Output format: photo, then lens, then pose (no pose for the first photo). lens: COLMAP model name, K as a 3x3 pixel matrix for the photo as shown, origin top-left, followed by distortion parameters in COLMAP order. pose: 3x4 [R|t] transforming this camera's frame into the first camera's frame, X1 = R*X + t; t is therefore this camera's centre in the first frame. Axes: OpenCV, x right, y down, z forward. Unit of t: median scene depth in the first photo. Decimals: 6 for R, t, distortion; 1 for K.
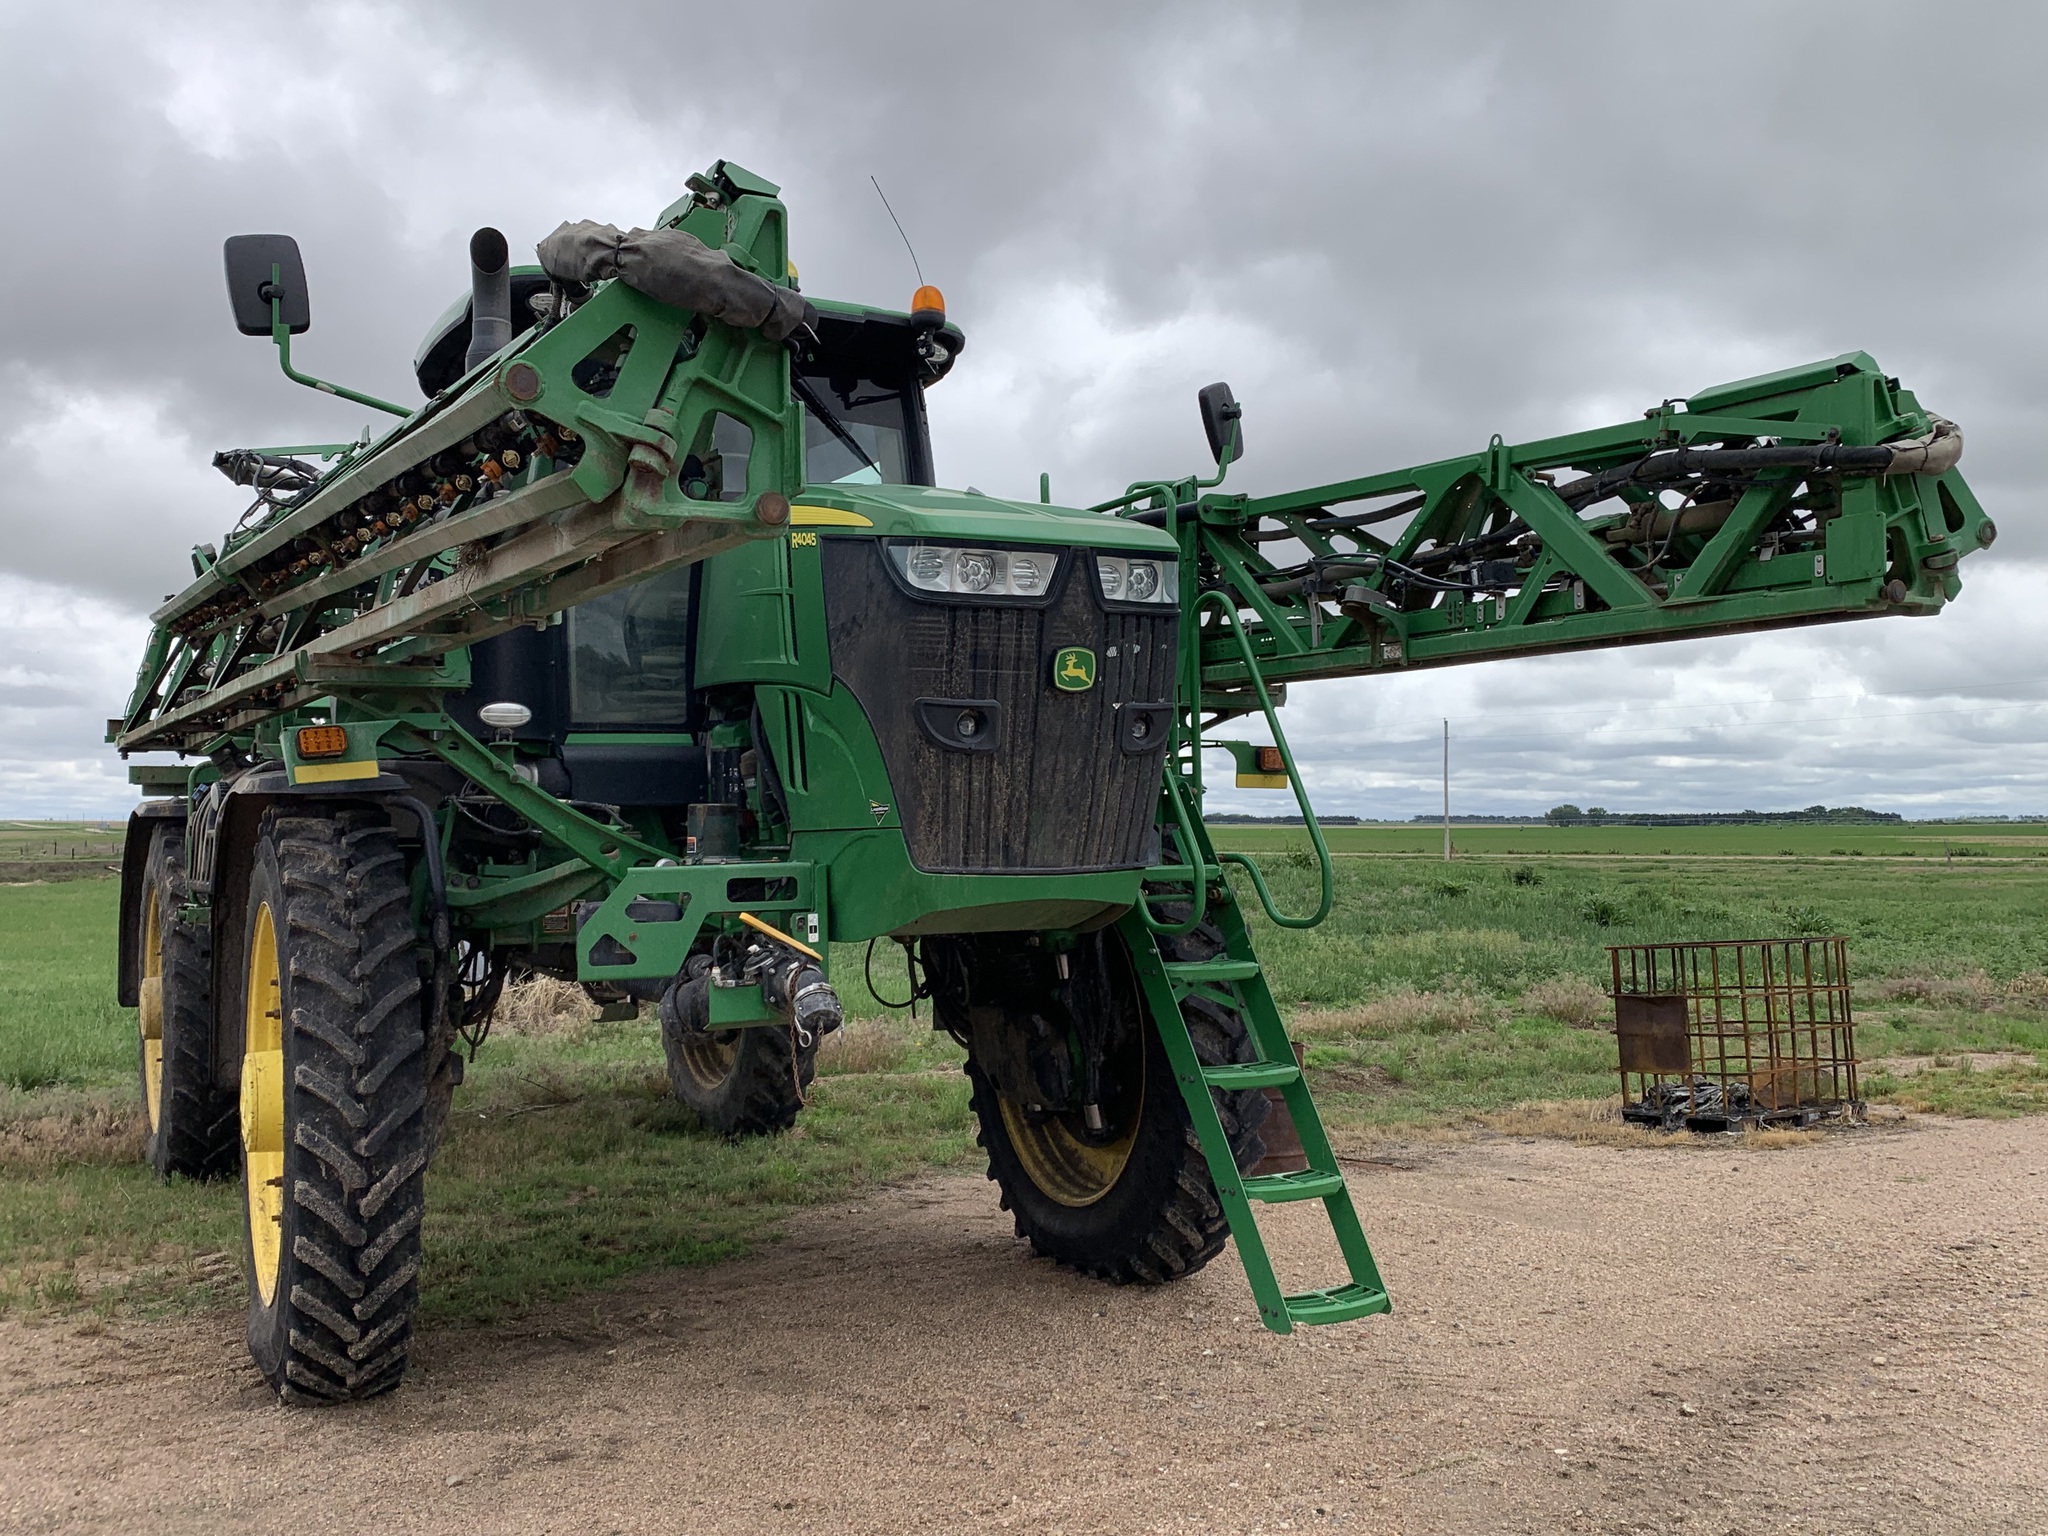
lens RADIAL K [[1877.5, 0, 992.7], [0, 1877.5, 721.1], [0, 0, 1]] dist [0.017723, 0.000000]
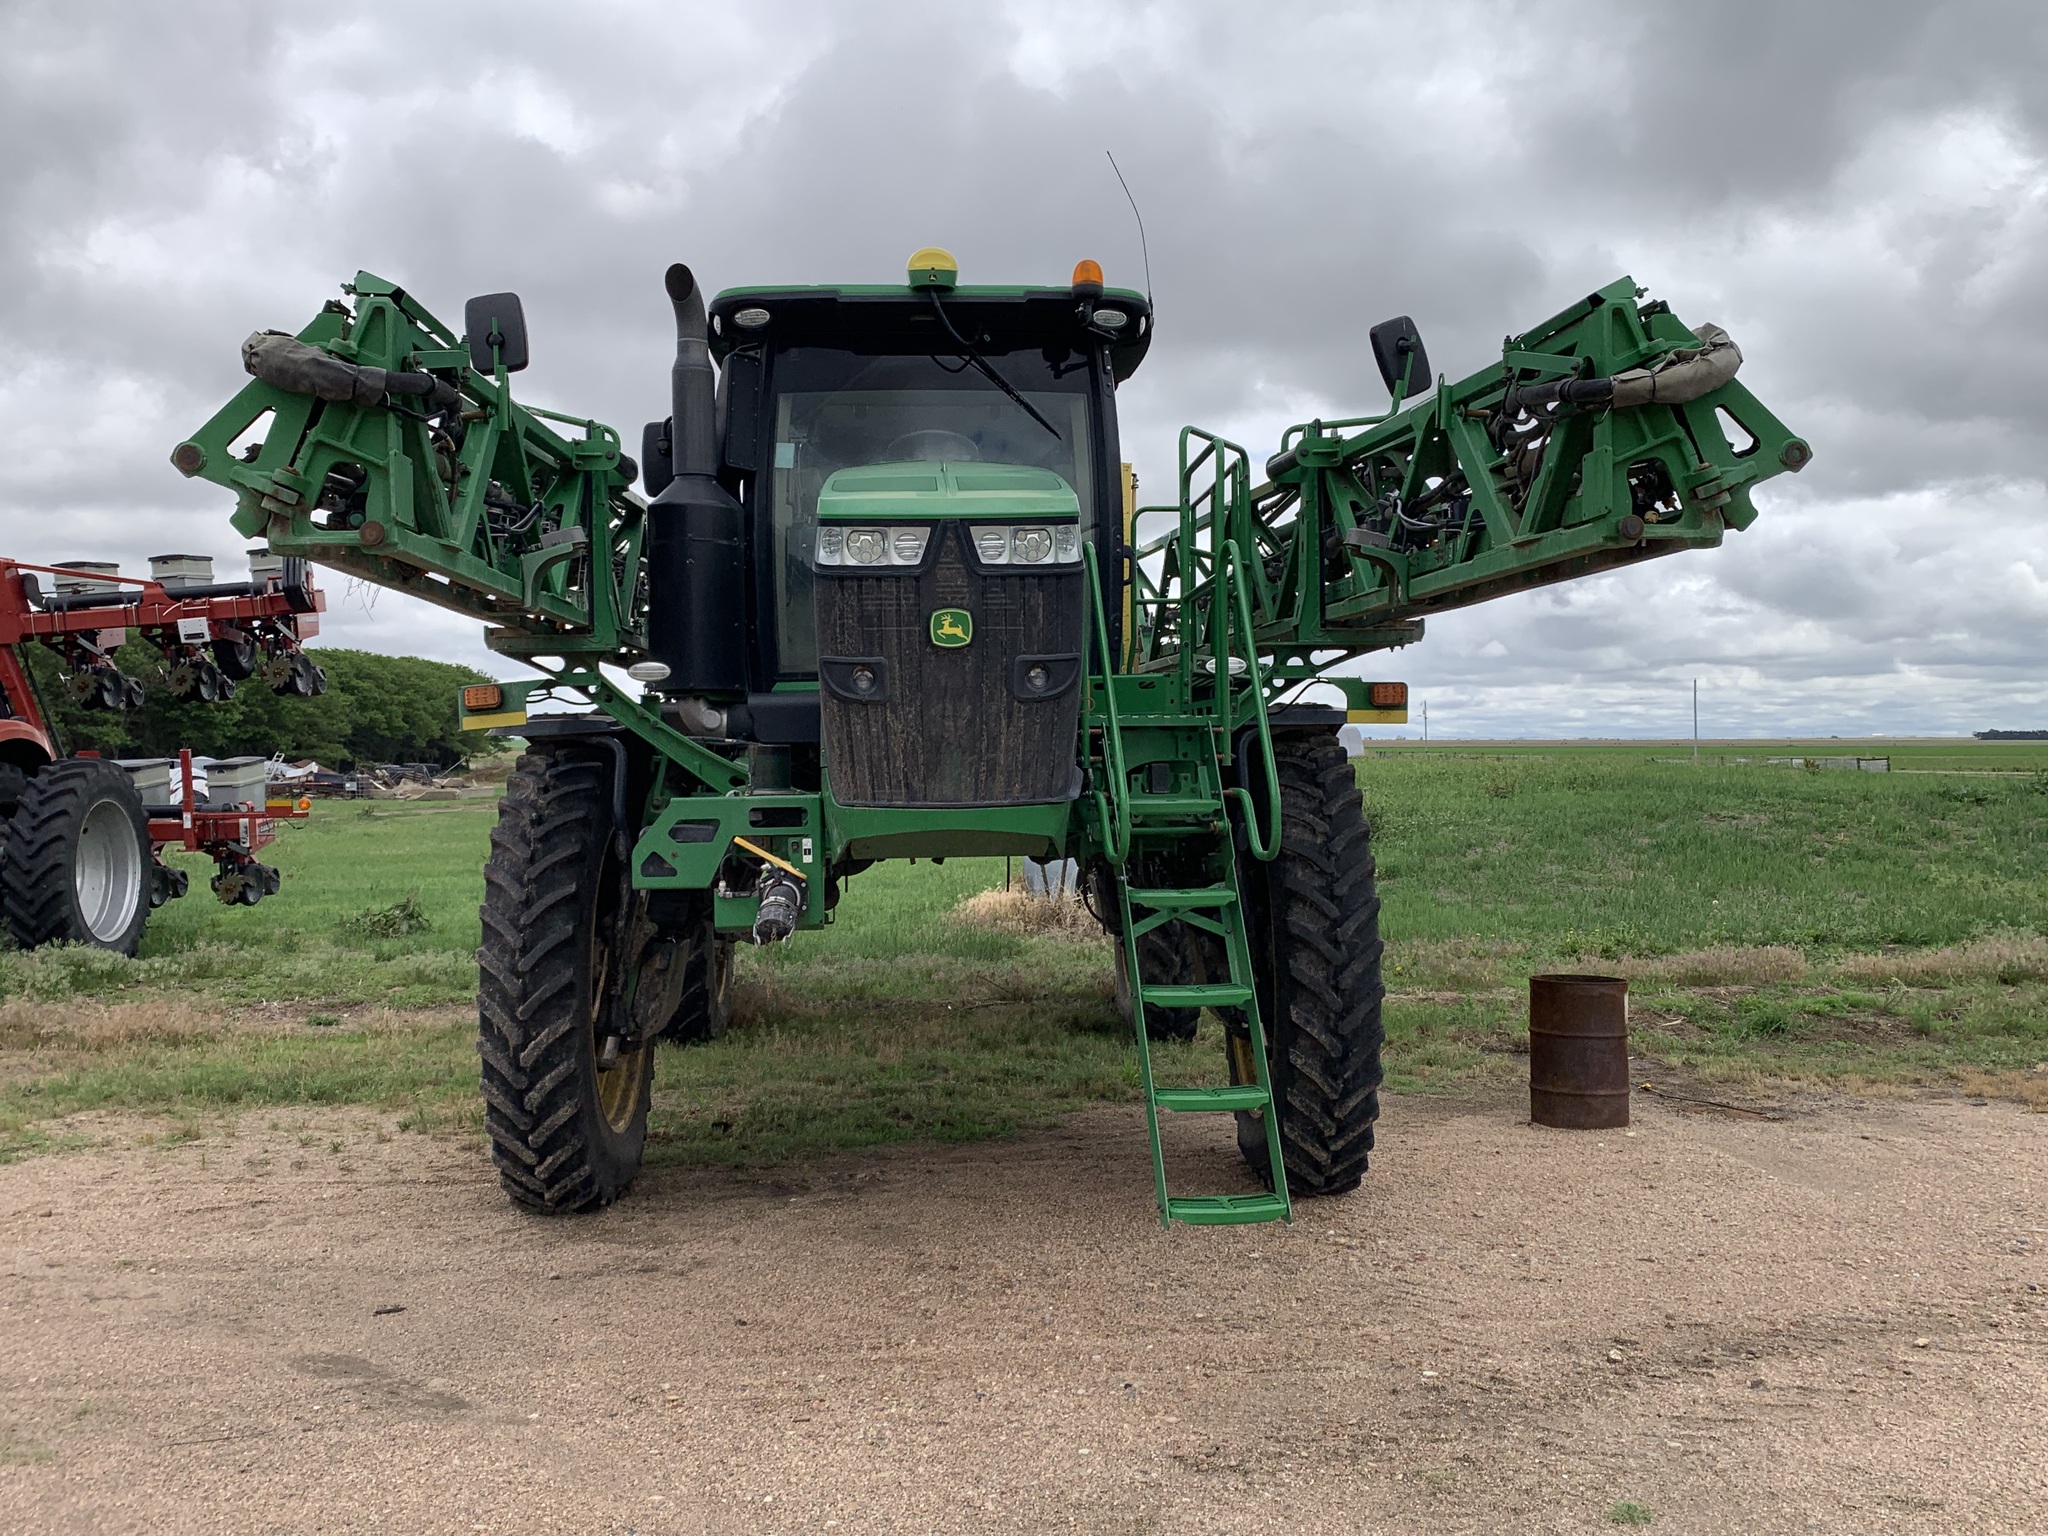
lens RADIAL K [[1877.5, 0, 1004.1], [0, 1877.5, 715.9], [0, 0, 1]] dist [0.017723, 0.000000]
pose [[0.906638, -0.009055, -0.421812, 0.482013], [0.026454, 0.999023, 0.035414, -0.012028], [0.421079, -0.043266, 0.905992, -0.011617]]
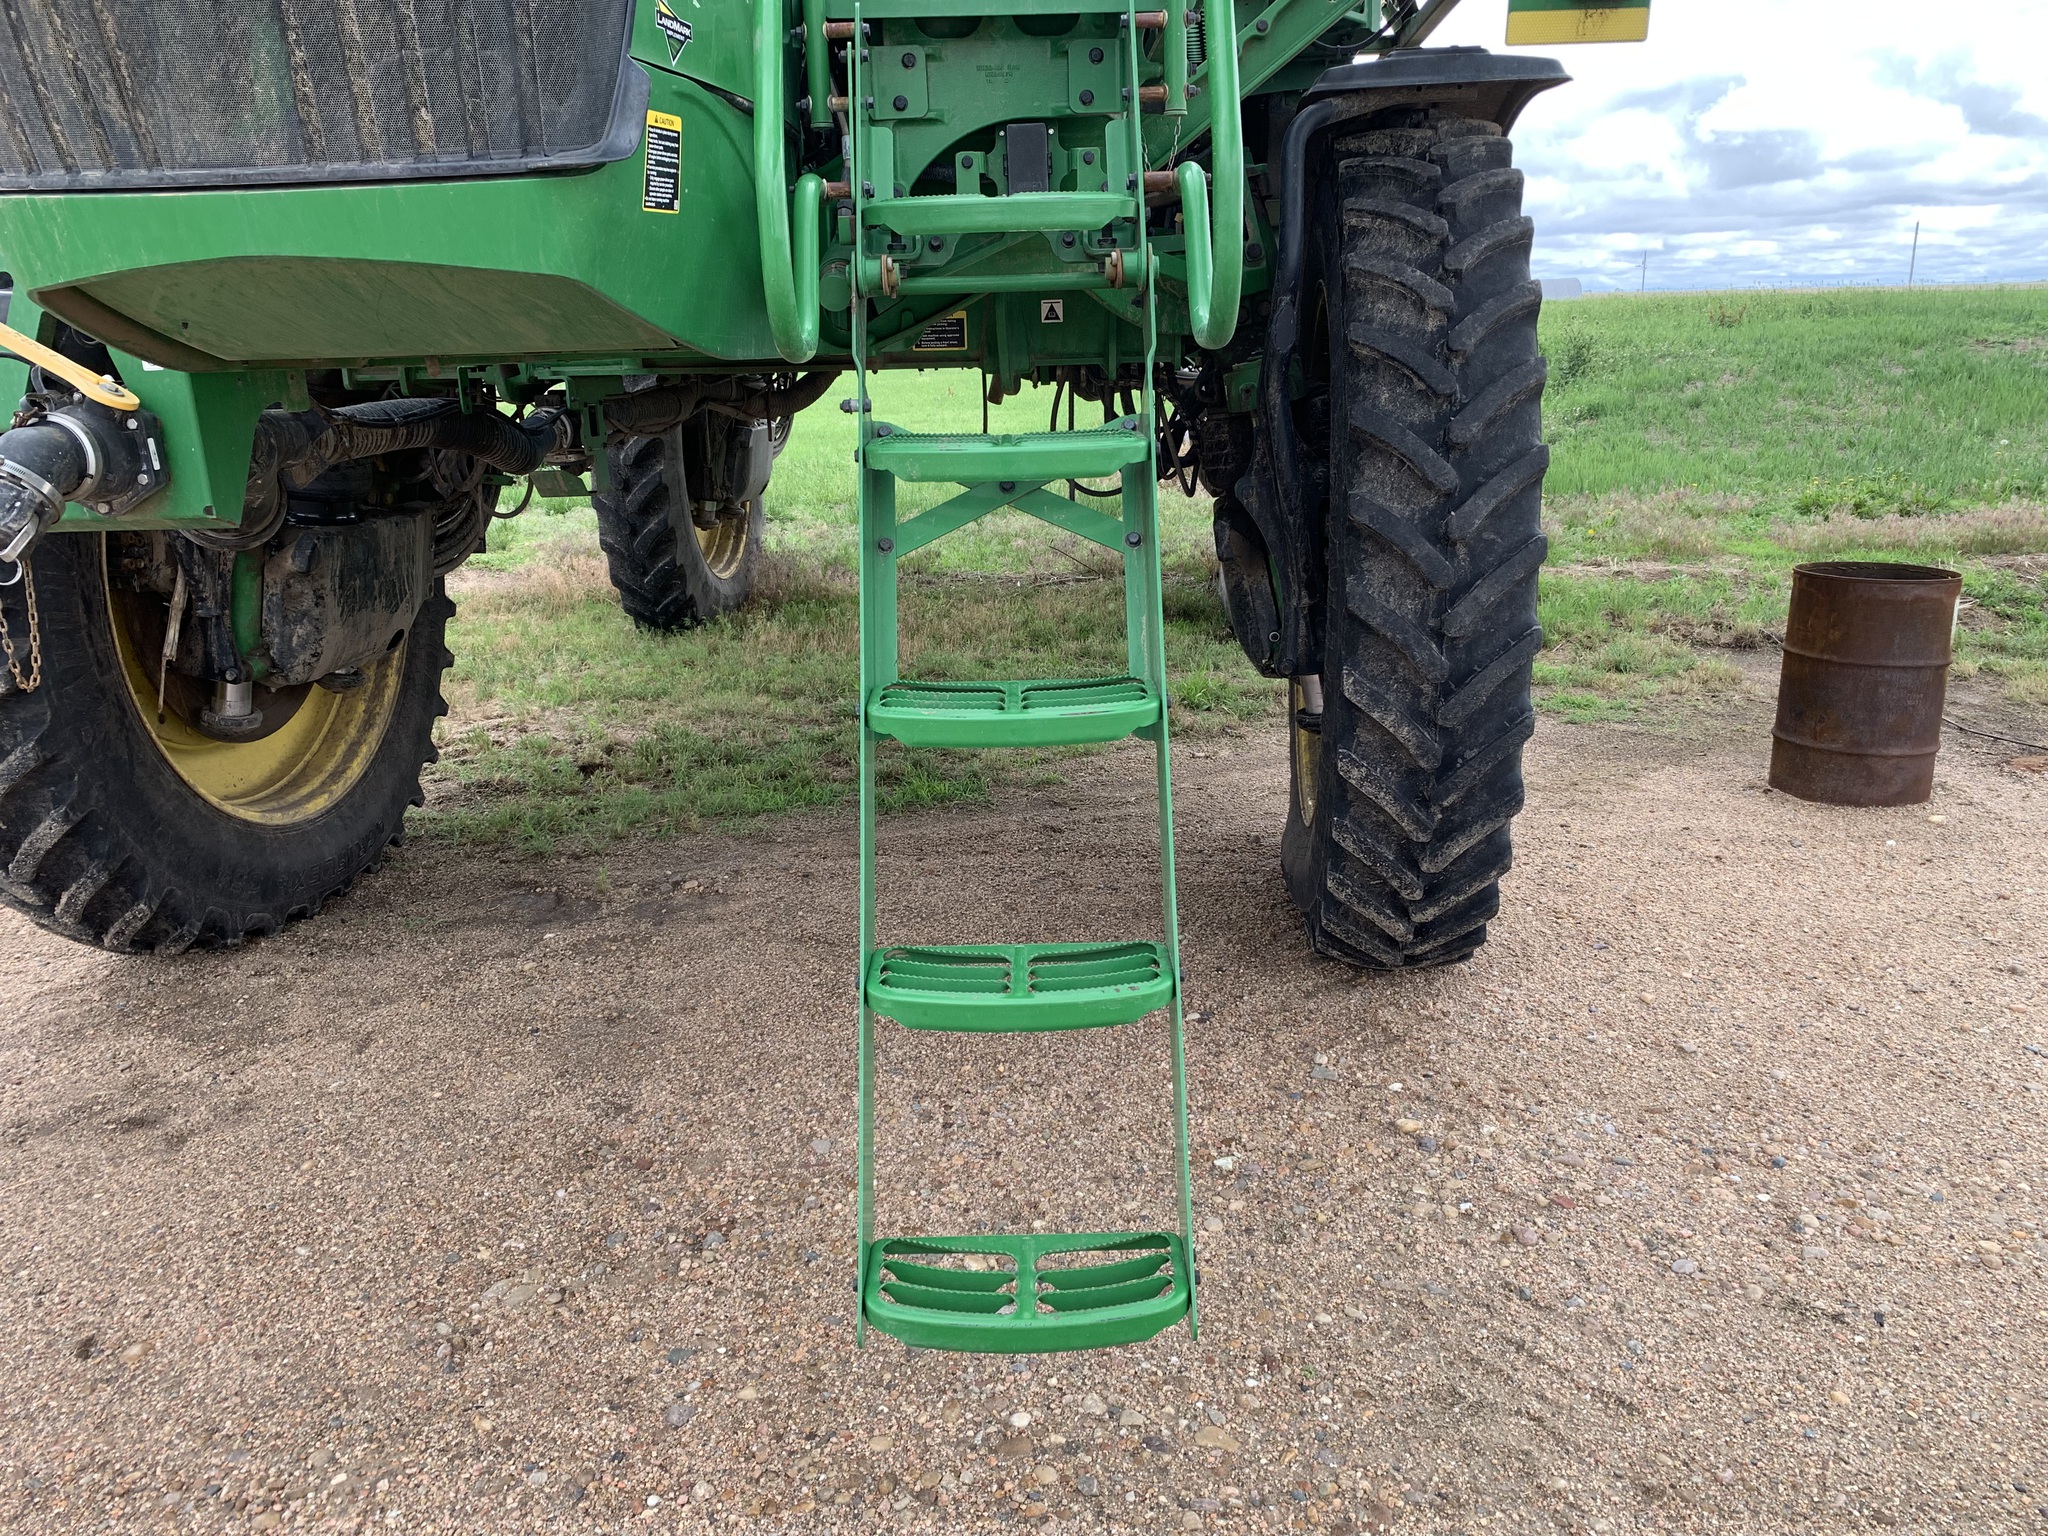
lens RADIAL K [[1570.5, 0, 1017.2], [0, 1570.5, 792.9], [0, 0, 1]] dist [0.027221, -0.021072]
pose [[0.838839, 0.146386, -0.524328, 0.315739], [0.048229, 0.939395, 0.339427, 0.085887], [0.542239, -0.310013, 0.780941, 0.711169]]
